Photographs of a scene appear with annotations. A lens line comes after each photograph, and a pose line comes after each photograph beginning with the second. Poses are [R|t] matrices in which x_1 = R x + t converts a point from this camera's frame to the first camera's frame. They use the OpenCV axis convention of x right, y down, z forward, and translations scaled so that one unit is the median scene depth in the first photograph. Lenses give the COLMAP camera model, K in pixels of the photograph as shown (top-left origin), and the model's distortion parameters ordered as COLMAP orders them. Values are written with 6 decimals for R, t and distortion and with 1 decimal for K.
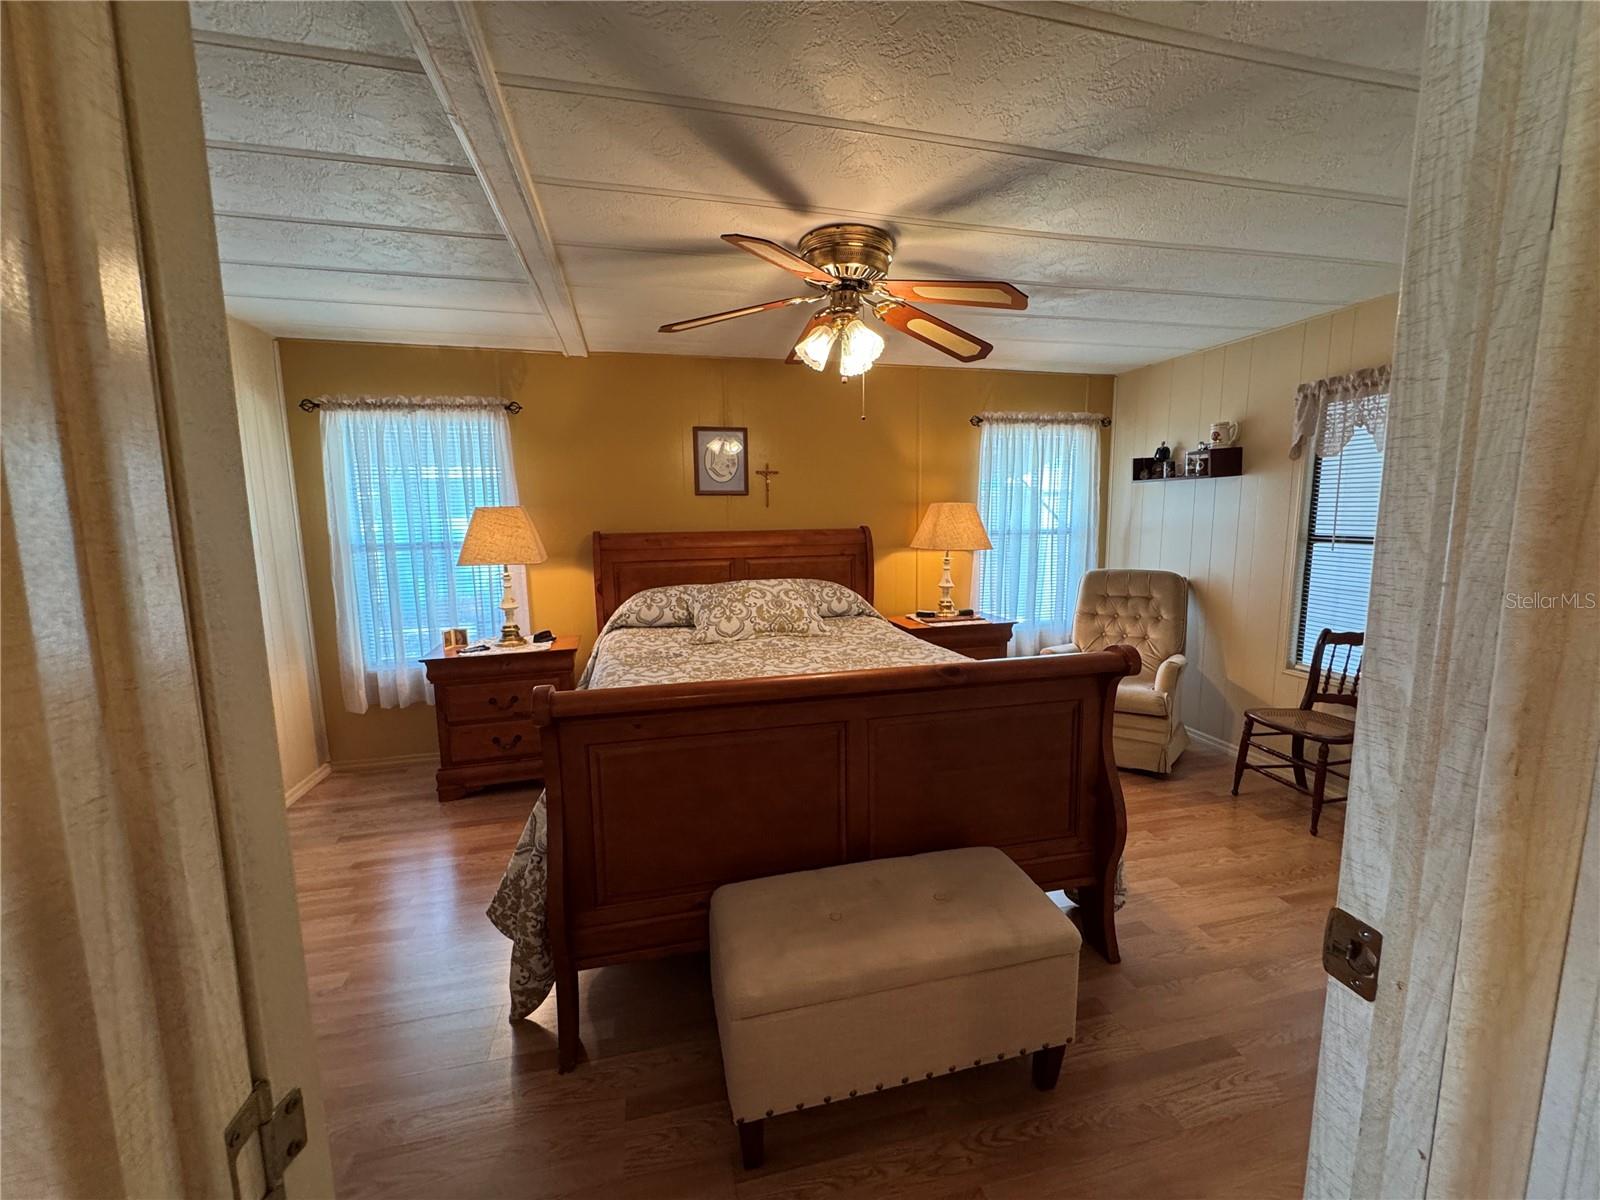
lens RADIAL K [[639.7, 0, 802.3], [0, 639.7, 602.5], [0, 0, 1]] dist [-0.003106, 0.000241]
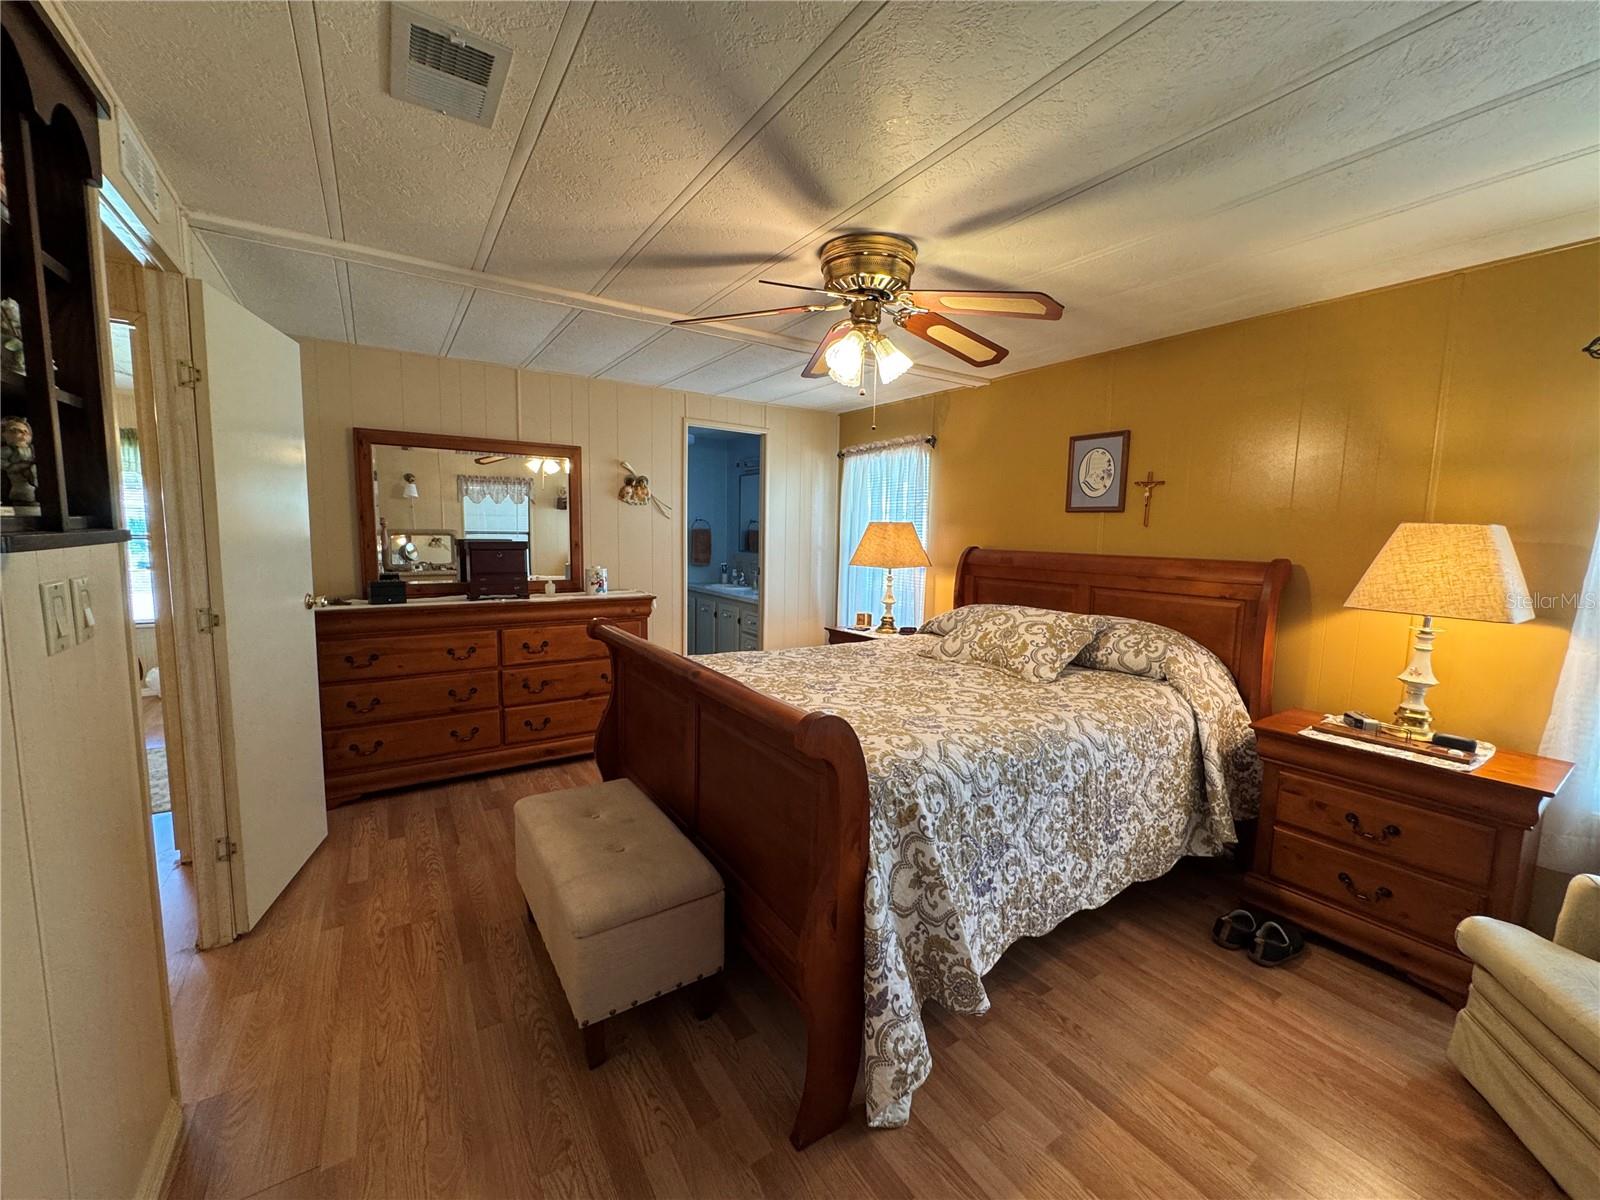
lens RADIAL K [[639.7, 0, 798.7], [0, 639.7, 600.3], [0, 0, 1]] dist [-0.003106, 0.000241]
pose [[0.327689, 0.122721, -0.936781, 0.618907], [-0.155853, 0.984966, 0.074516, -0.058310], [0.931842, 0.121582, 0.341889, 0.386542]]
